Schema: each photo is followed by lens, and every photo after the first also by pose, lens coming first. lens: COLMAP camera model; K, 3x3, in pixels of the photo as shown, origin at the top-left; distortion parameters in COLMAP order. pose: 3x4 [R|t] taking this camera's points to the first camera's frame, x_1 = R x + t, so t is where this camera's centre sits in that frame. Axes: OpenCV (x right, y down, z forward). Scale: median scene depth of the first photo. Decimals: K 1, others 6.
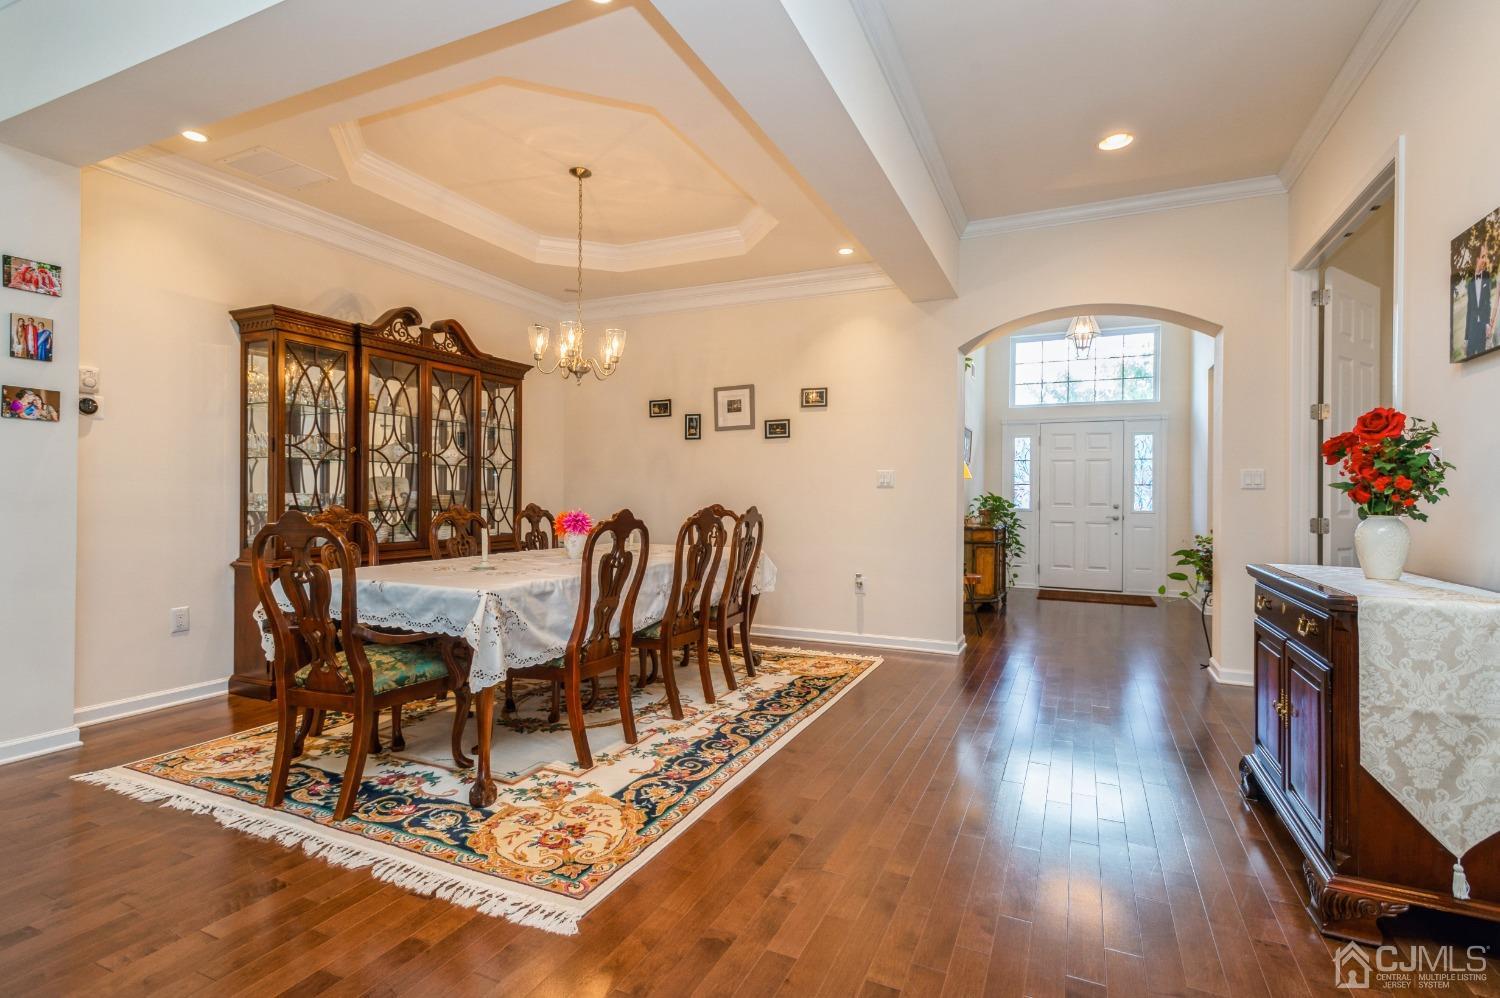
lens RADIAL K [[719.0, 0, 745.8], [0, 719.0, 497.2], [0, 0, 1]] dist [0.014374, -0.000220]
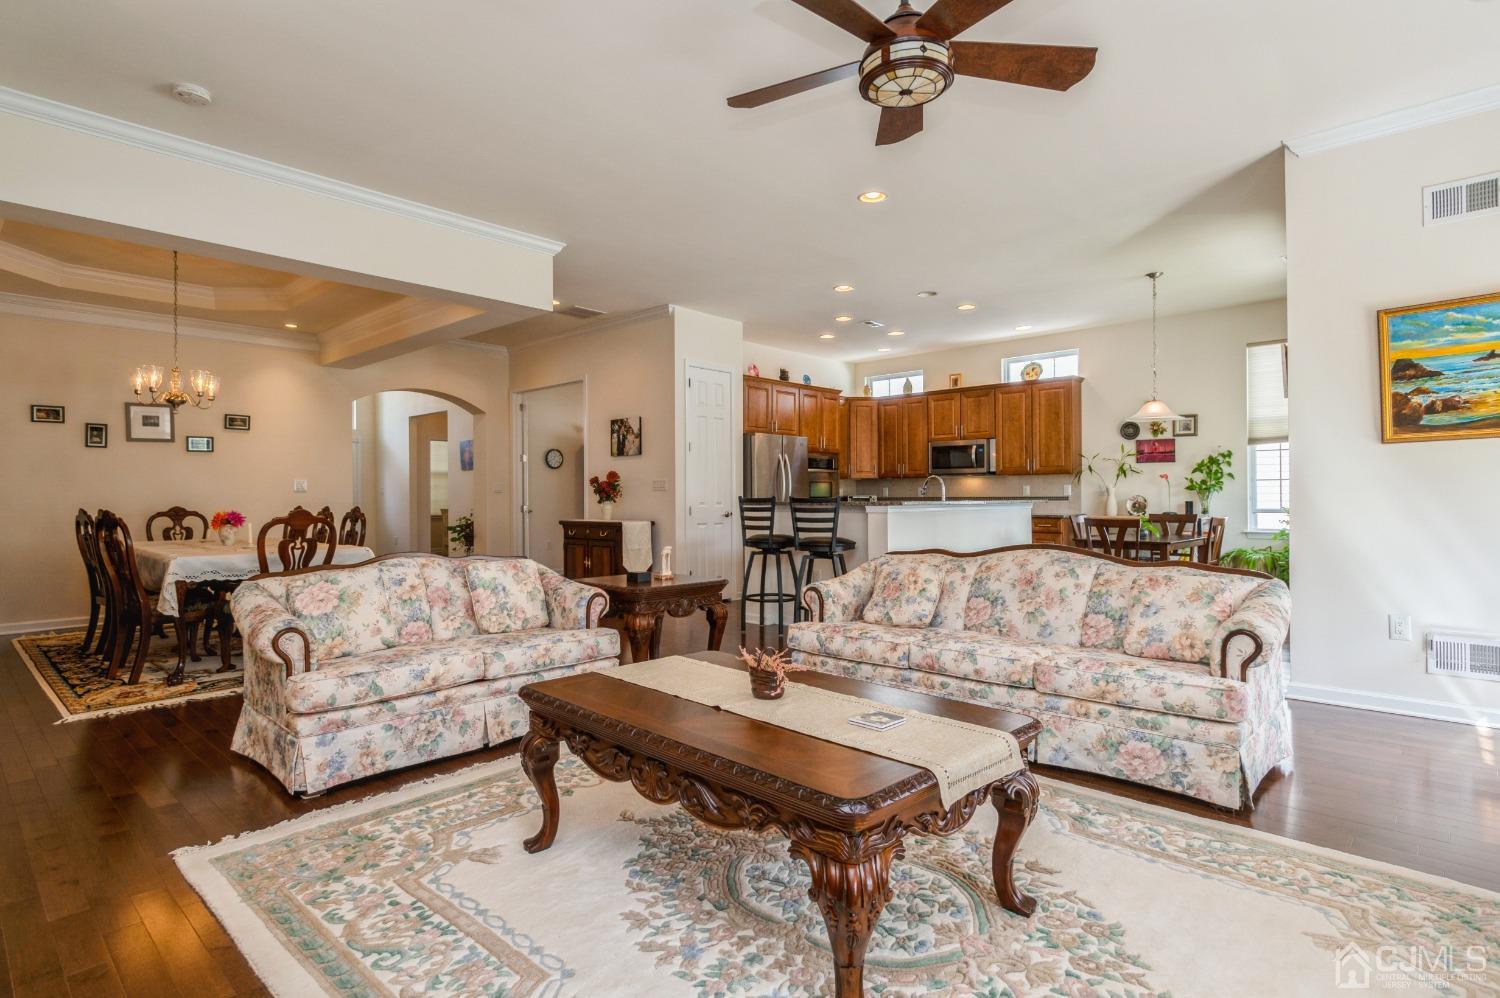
lens RADIAL K [[761.9, 0, 746.2], [0, 761.9, 496.1], [0, 0, 1]] dist [0.037966, -0.027391]
pose [[0.308940, -0.010318, 0.951026, -1.507530], [0.009157, 0.999927, 0.007874, -0.013991], [-0.951038, 0.006276, 0.309012, -0.470435]]
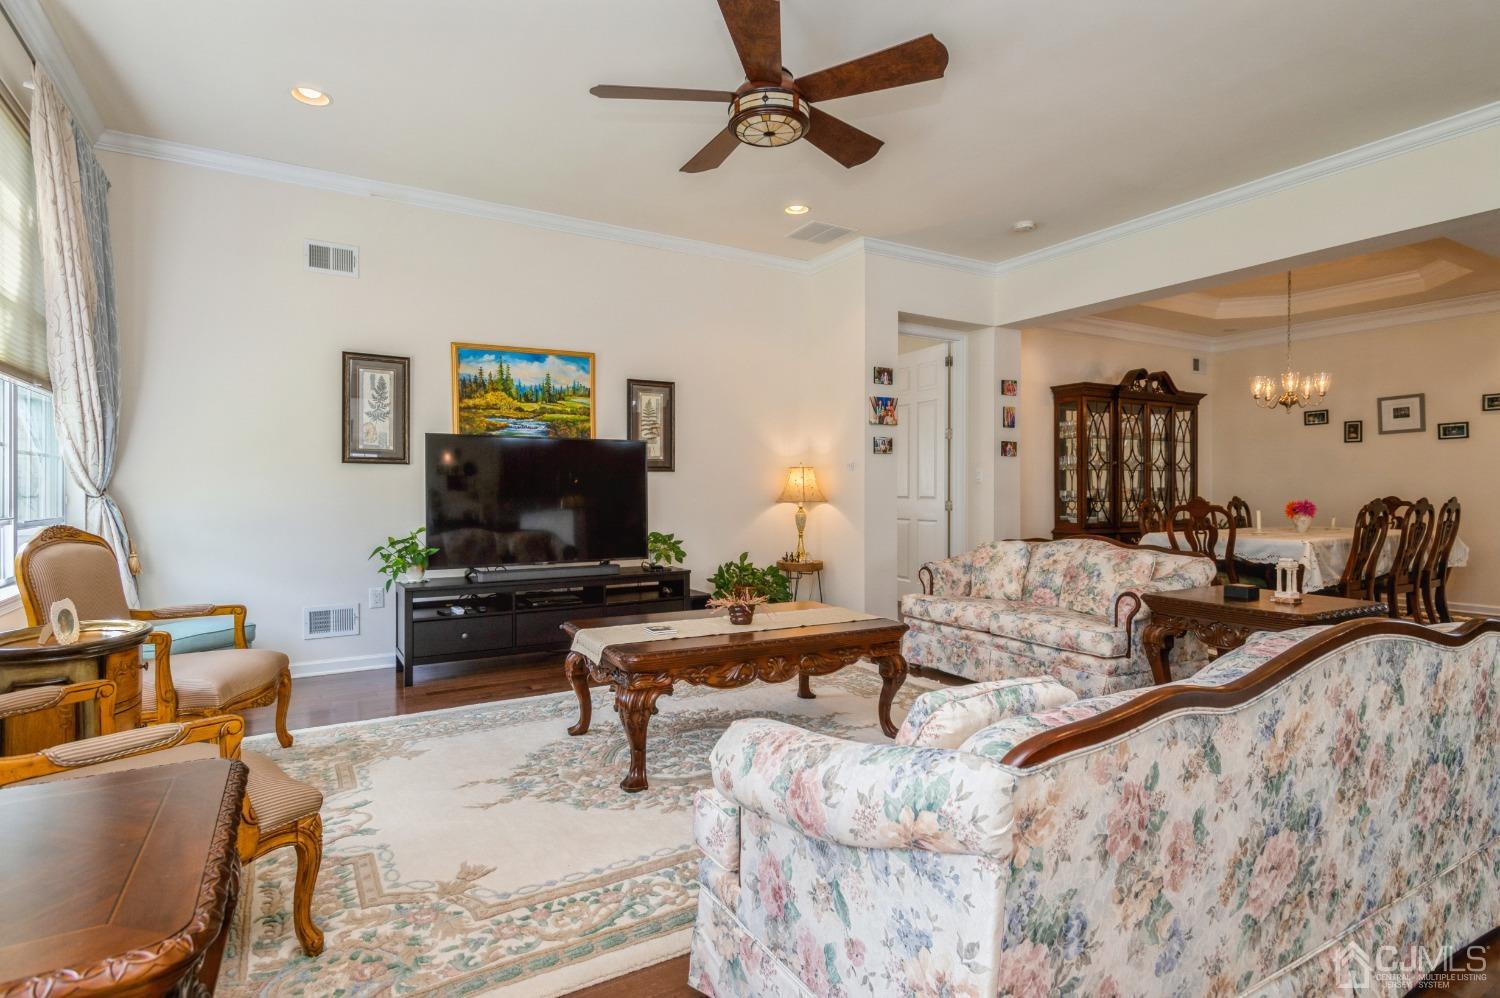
lens RADIAL K [[761.9, 0, 746.2], [0, 761.9, 496.1], [0, 0, 1]] dist [0.037966, -0.027391]
pose [[0.826995, -0.006789, -0.562168, -0.326442], [0.008633, 0.999963, 0.000623, -0.000778], [0.562142, -0.005369, 0.827023, -1.087776]]
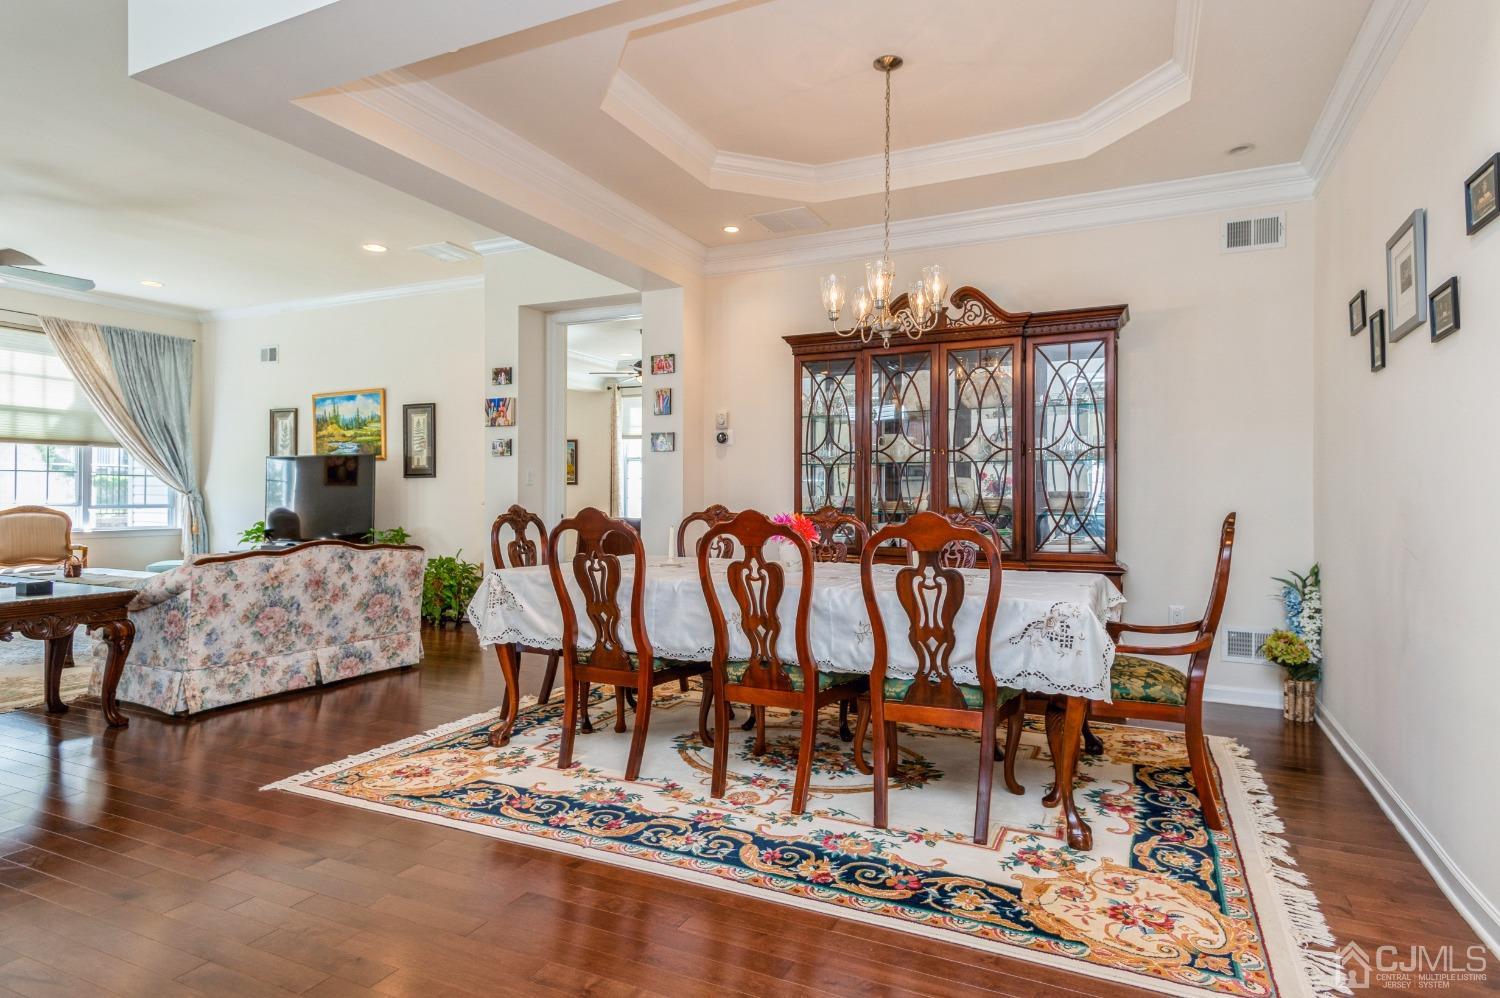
lens RADIAL K [[824.5, 0, 750.0], [0, 824.5, 499.0], [0, 0, 1]] dist [0.025793, -0.001032]
pose [[-0.008585, -0.005638, -0.999947, 0.775768], [-0.006441, 0.999964, -0.005583, 0.008883], [0.999942, 0.006393, -0.008621, 1.069385]]
